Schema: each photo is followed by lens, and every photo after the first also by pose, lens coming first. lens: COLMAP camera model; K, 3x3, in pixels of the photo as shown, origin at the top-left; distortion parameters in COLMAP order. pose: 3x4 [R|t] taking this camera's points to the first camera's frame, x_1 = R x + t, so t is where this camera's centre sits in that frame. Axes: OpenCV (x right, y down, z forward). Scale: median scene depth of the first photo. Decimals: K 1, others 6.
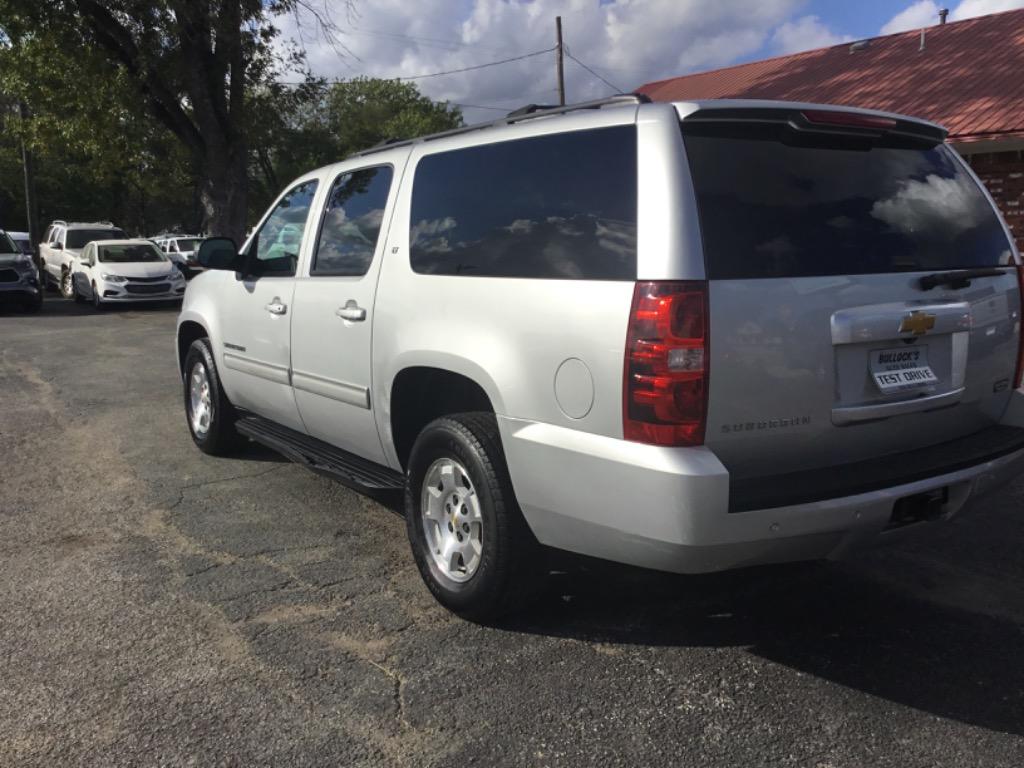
lens RADIAL K [[935.0, 0, 518.3], [0, 935.0, 384.1], [0, 0, 1]] dist [0.014021, 0.000000]
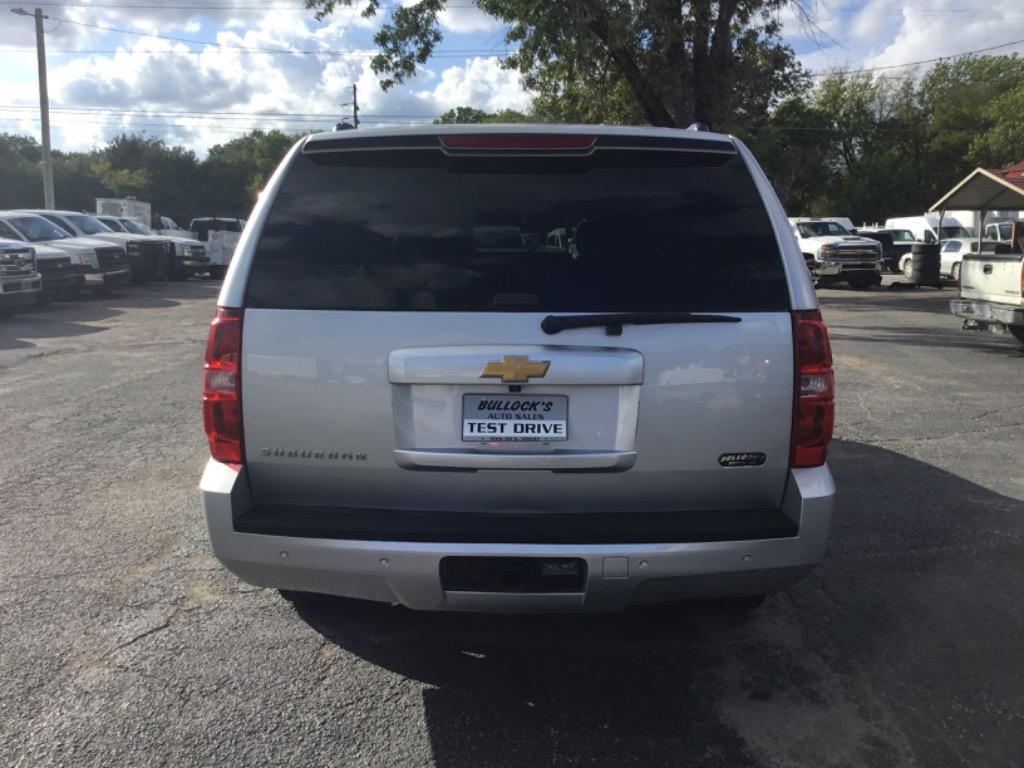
lens RADIAL K [[935.0, 0, 508.7], [0, 935.0, 375.1], [0, 0, 1]] dist [0.014021, 0.000000]
pose [[0.825428, 0.101576, -0.555293, 0.881953], [-0.101851, 0.994332, 0.030489, -0.083117], [0.555243, 0.031391, 0.831096, 0.251069]]
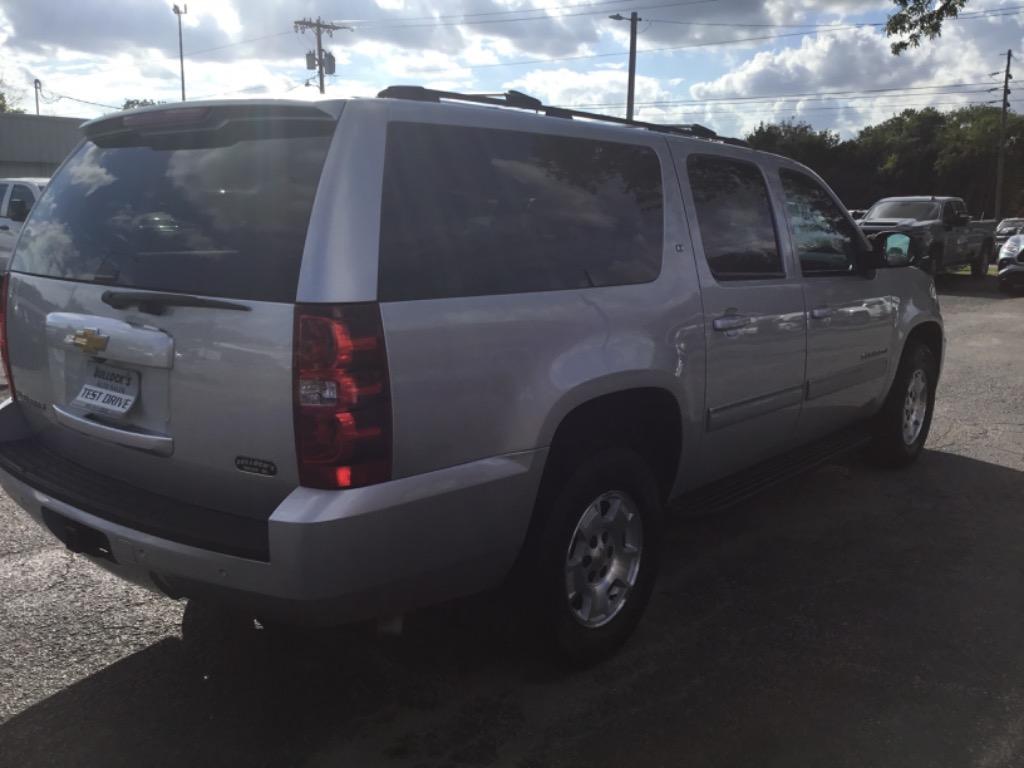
lens RADIAL K [[935.0, 0, 508.8], [0, 935.0, 382.5], [0, 0, 1]] dist [0.014021, 0.000000]
pose [[0.294814, 0.185908, -0.937295, 1.370212], [-0.159658, 0.976686, 0.143503, -0.215389], [0.942122, 0.107340, 0.317623, 1.061566]]
